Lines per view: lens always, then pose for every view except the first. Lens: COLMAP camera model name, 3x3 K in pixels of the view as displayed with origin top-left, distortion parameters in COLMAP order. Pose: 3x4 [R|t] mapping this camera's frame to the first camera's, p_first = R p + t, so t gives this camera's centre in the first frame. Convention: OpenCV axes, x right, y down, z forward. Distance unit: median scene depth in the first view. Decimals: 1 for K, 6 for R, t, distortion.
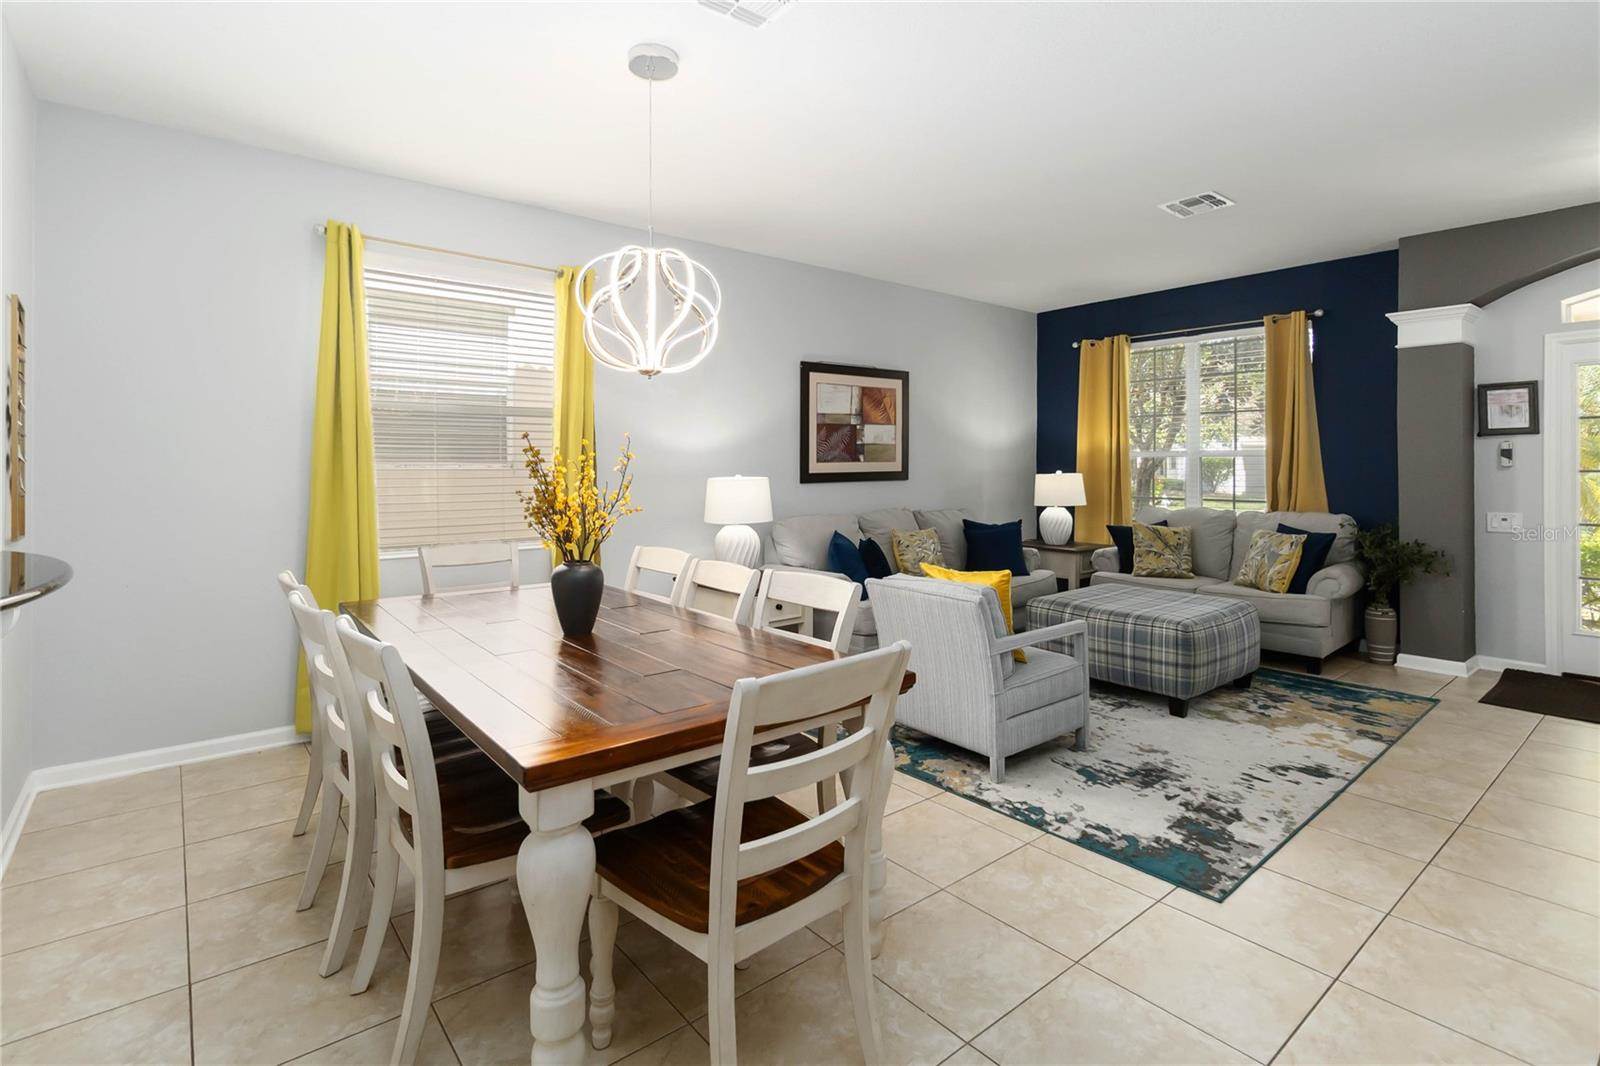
lens RADIAL K [[744.6, 0, 802.8], [0, 744.6, 525.8], [0, 0, 1]] dist [0.001524, -0.000235]
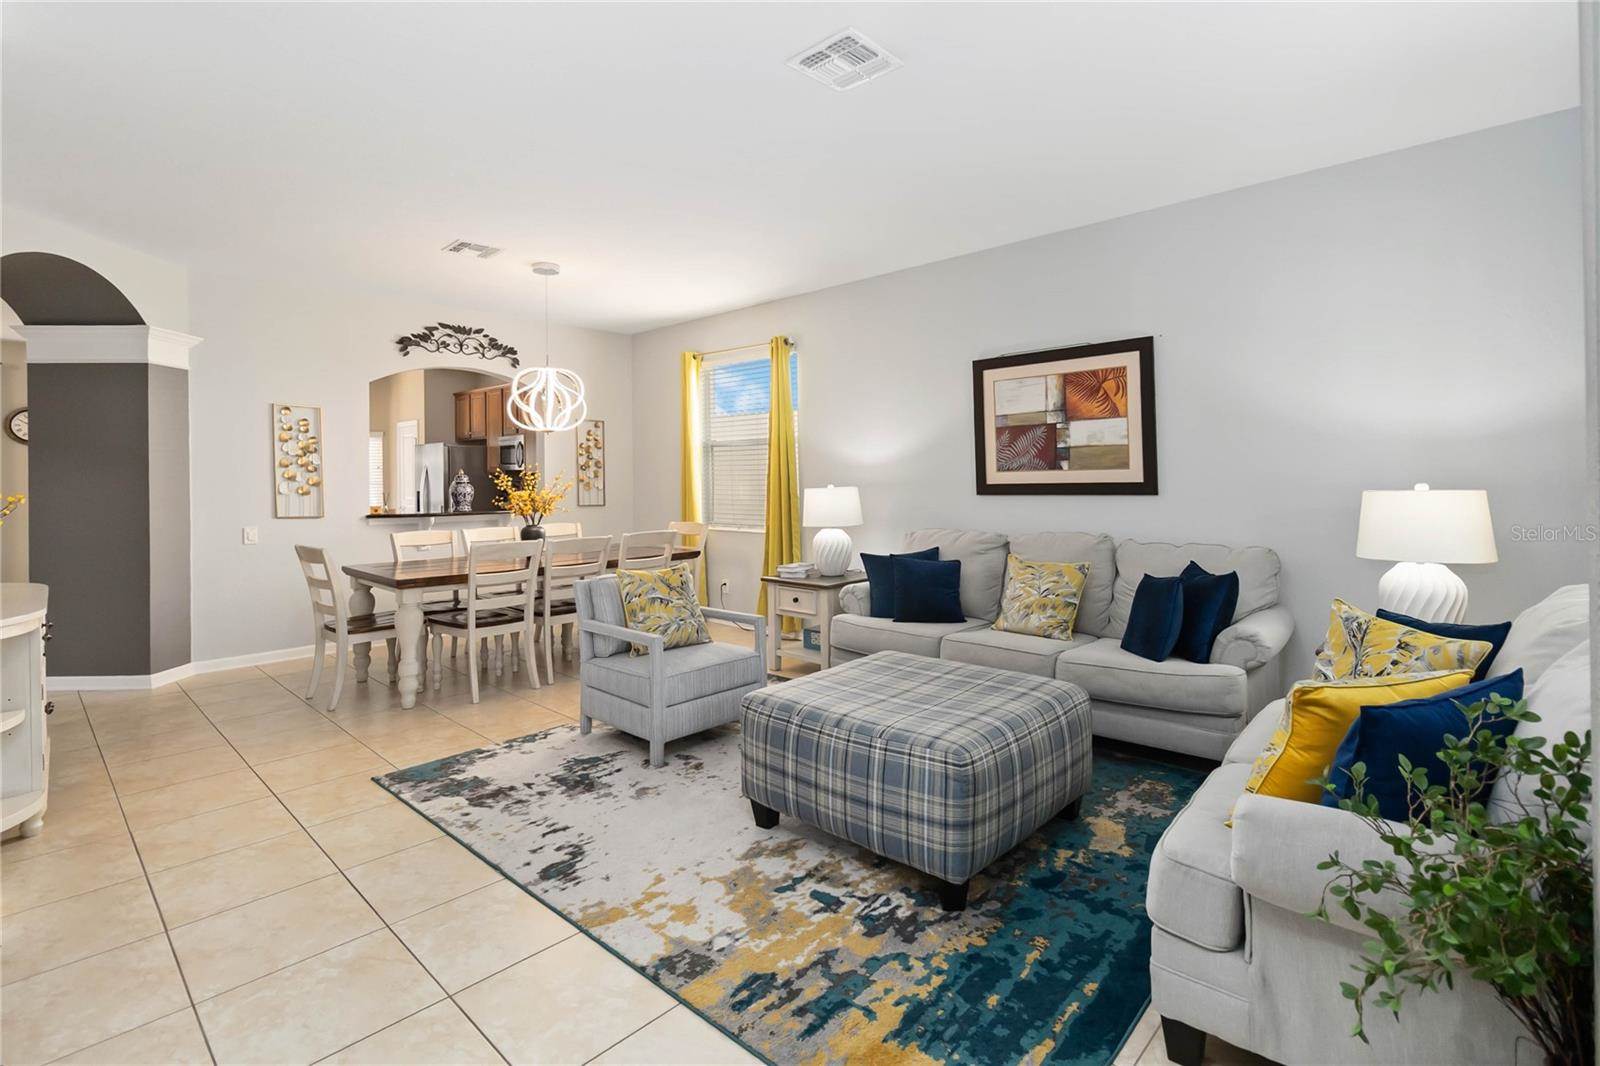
lens RADIAL K [[744.6, 0, 804.6], [0, 744.6, 538.5], [0, 0, 1]] dist [0.001524, -0.000235]
pose [[0.149324, 0.081724, -0.985405, 0.863382], [-0.071926, 0.994836, 0.071607, -0.053963], [0.986169, 0.060184, 0.154431, 0.653921]]
